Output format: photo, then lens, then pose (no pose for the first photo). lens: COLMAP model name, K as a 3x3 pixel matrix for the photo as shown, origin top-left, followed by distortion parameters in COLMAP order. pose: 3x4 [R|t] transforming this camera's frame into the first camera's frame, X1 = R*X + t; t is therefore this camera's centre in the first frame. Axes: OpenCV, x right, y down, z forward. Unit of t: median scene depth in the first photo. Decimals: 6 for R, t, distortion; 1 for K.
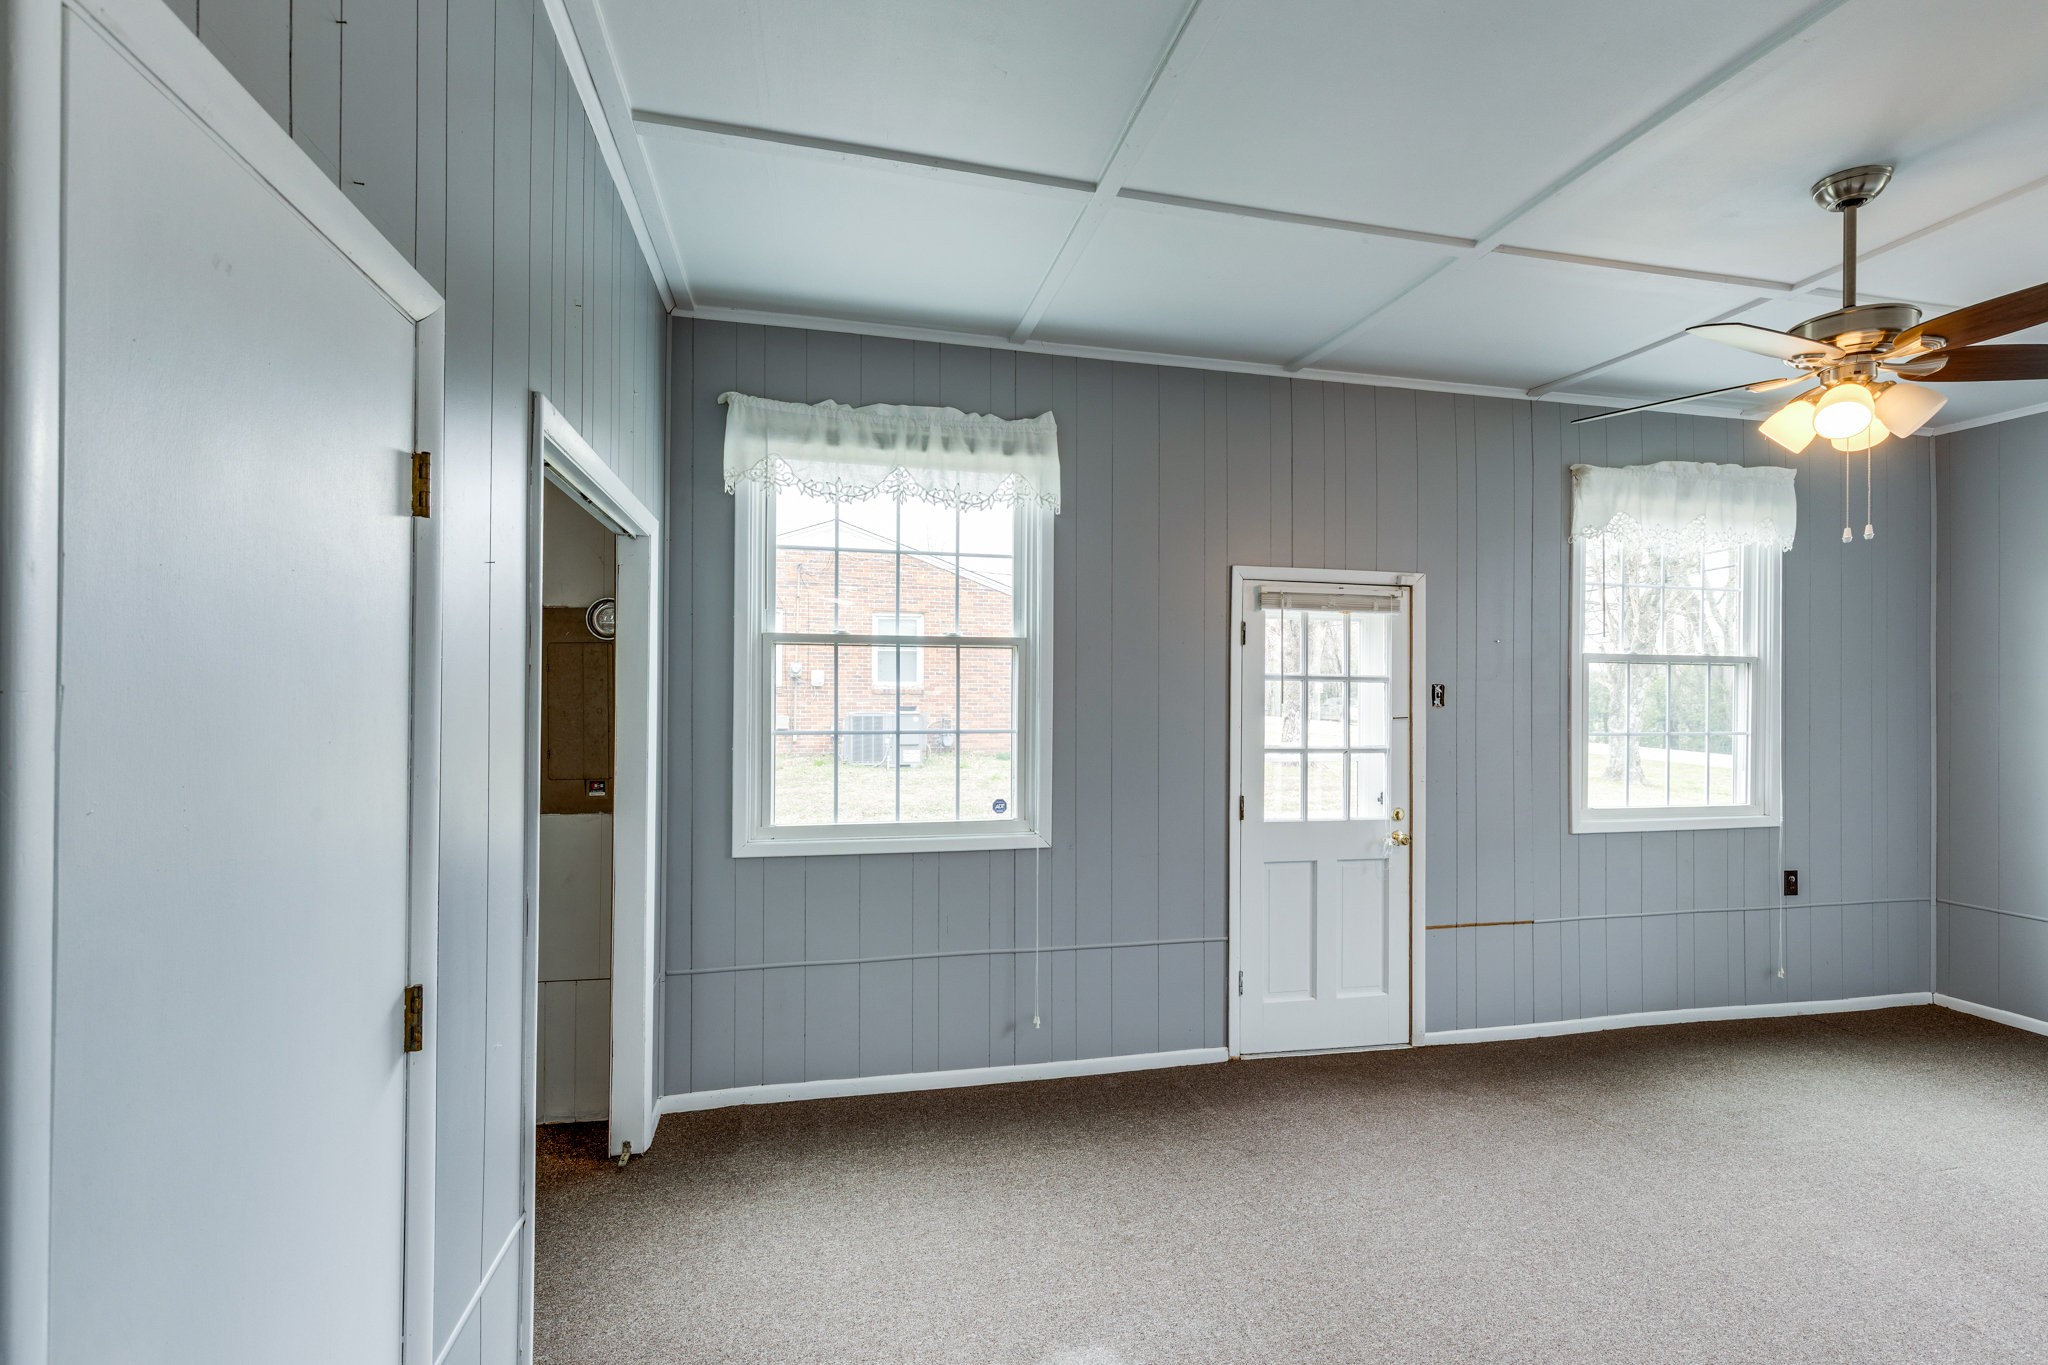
lens RADIAL K [[934.8, 0, 1024.0], [0, 934.8, 682.5], [0, 0, 1]] dist [0.022234, -0.006378]
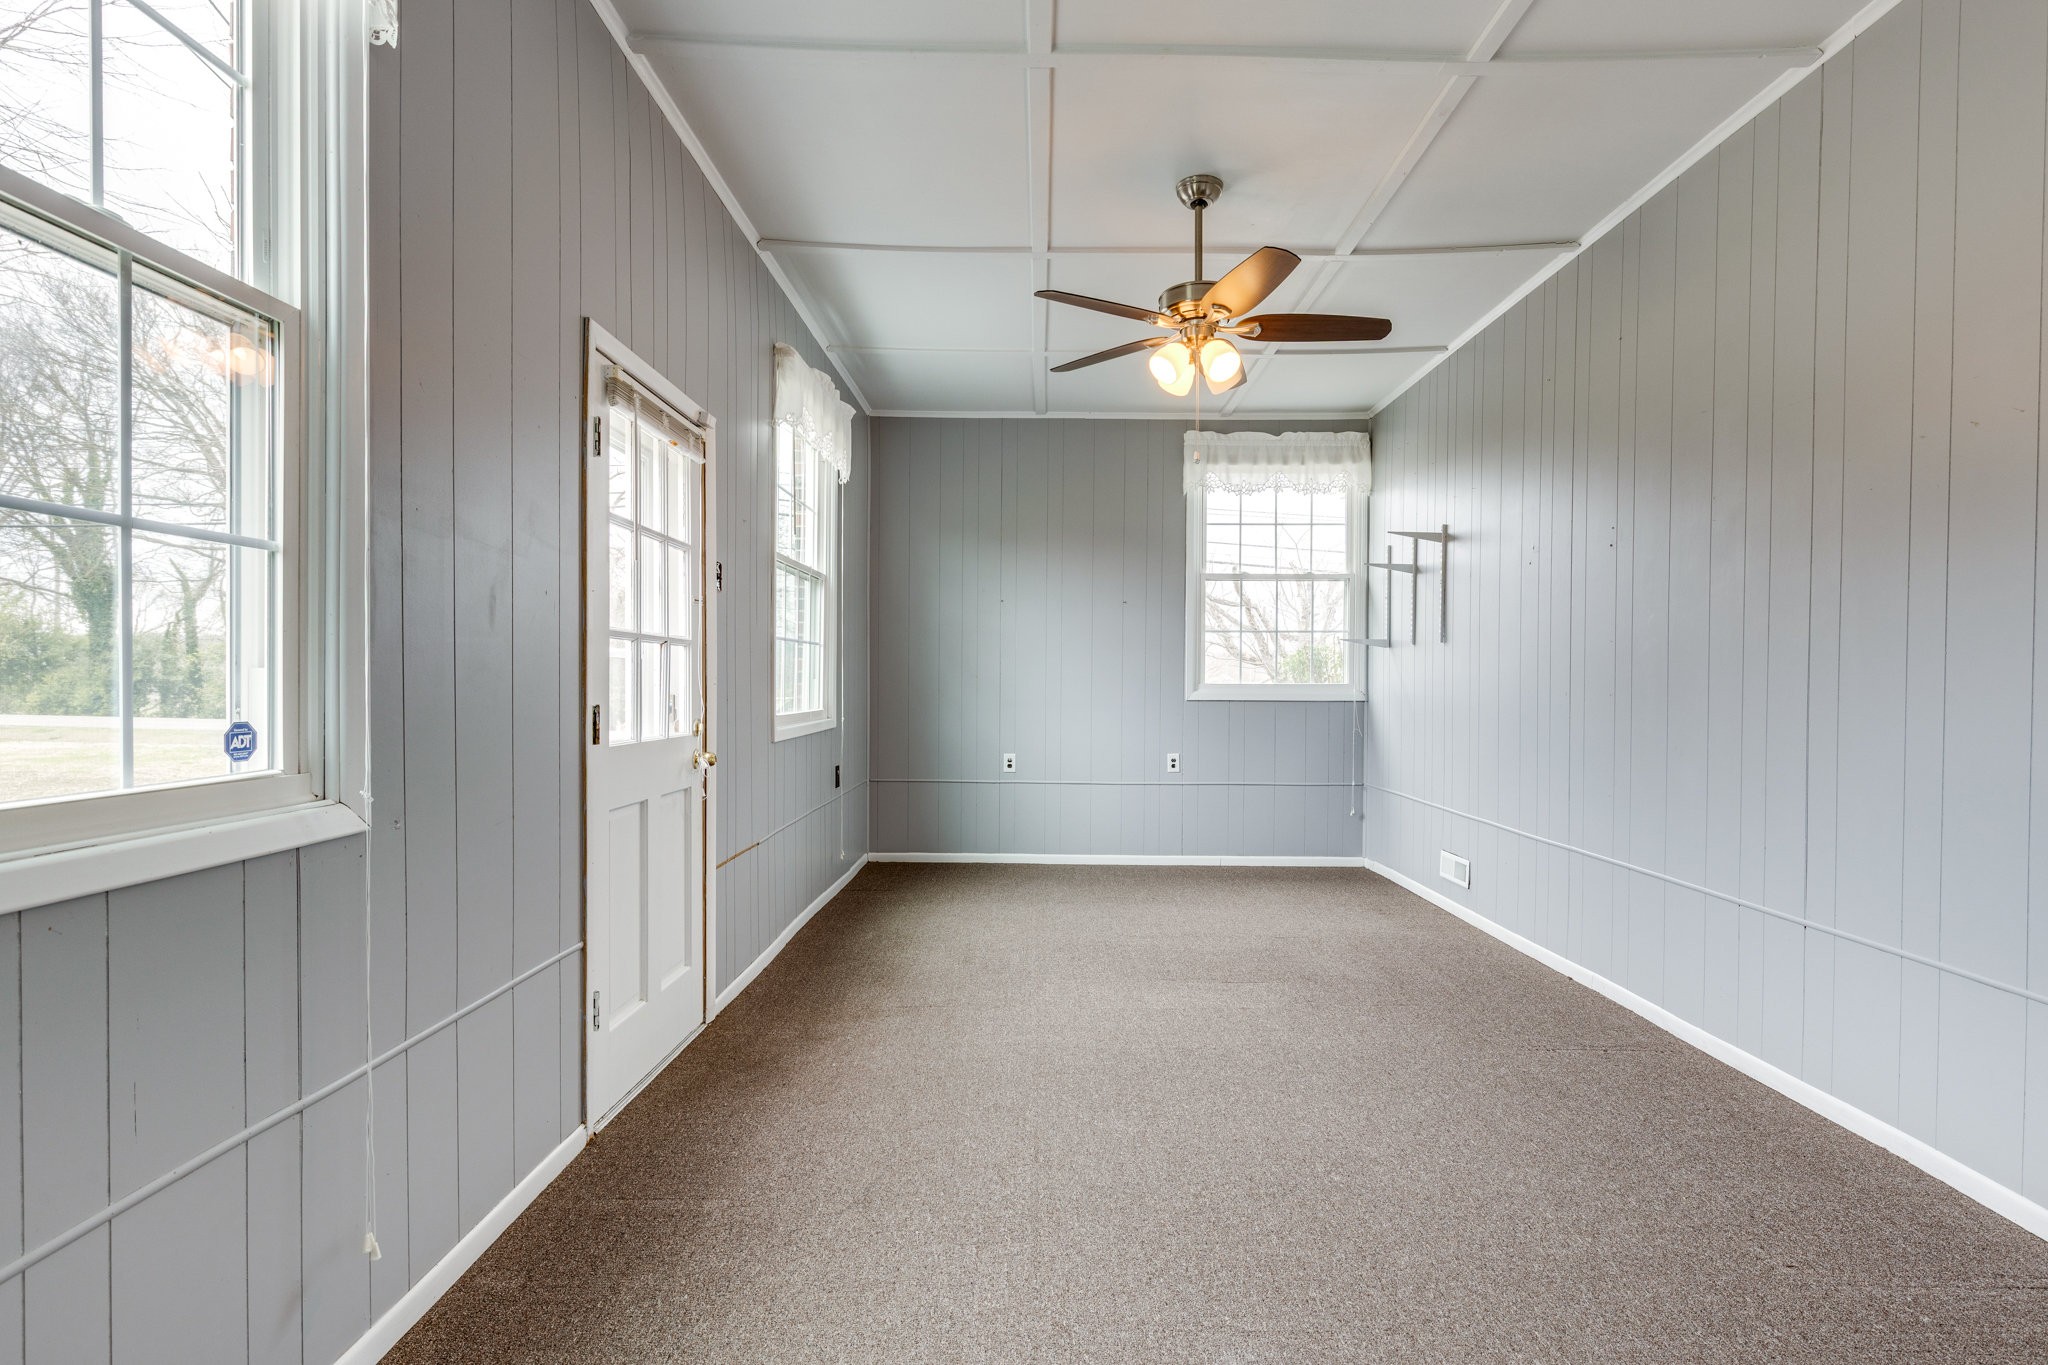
lens RADIAL K [[980.4, 0, 1034.0], [0, 980.4, 692.8], [0, 0, 1]] dist [0.008621, 0.000851]
pose [[0.210779, -0.013577, 0.977439, -0.330731], [-0.018235, 0.999675, 0.017818, 0.096773], [-0.977364, -0.021579, 0.210463, 0.590864]]
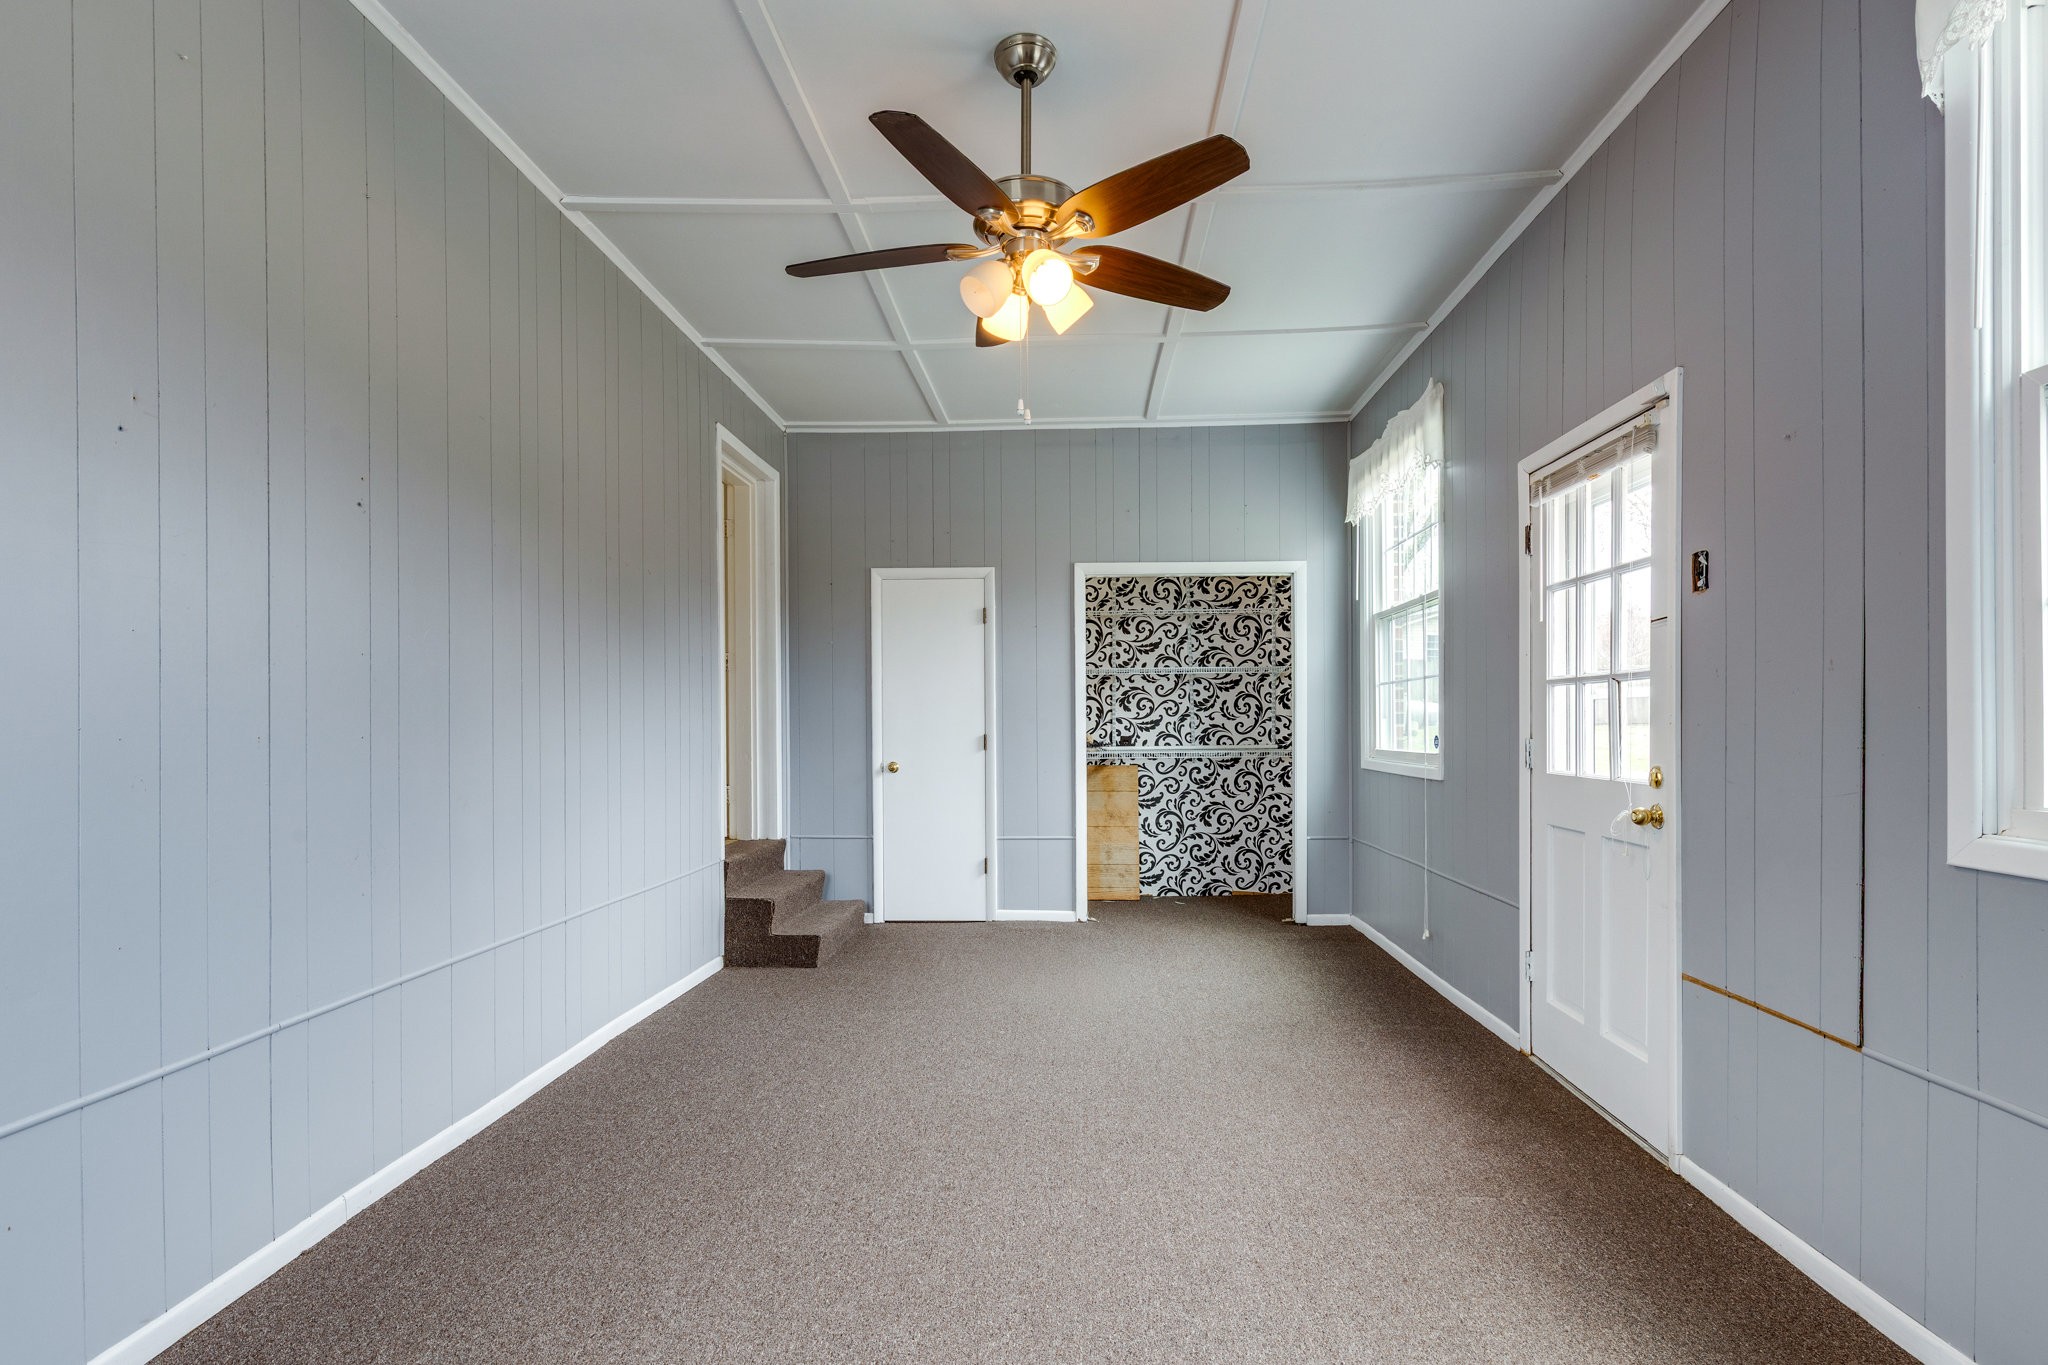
lens RADIAL K [[904.2, 0, 984.4], [0, 904.2, 706.0], [0, 0, 1]] dist [0.000692, 0.000132]
pose [[-0.306844, -0.020847, -0.951532, 1.133637], [0.015040, 0.999529, -0.026748, 0.106922], [0.951641, -0.022519, -0.306386, 0.794078]]
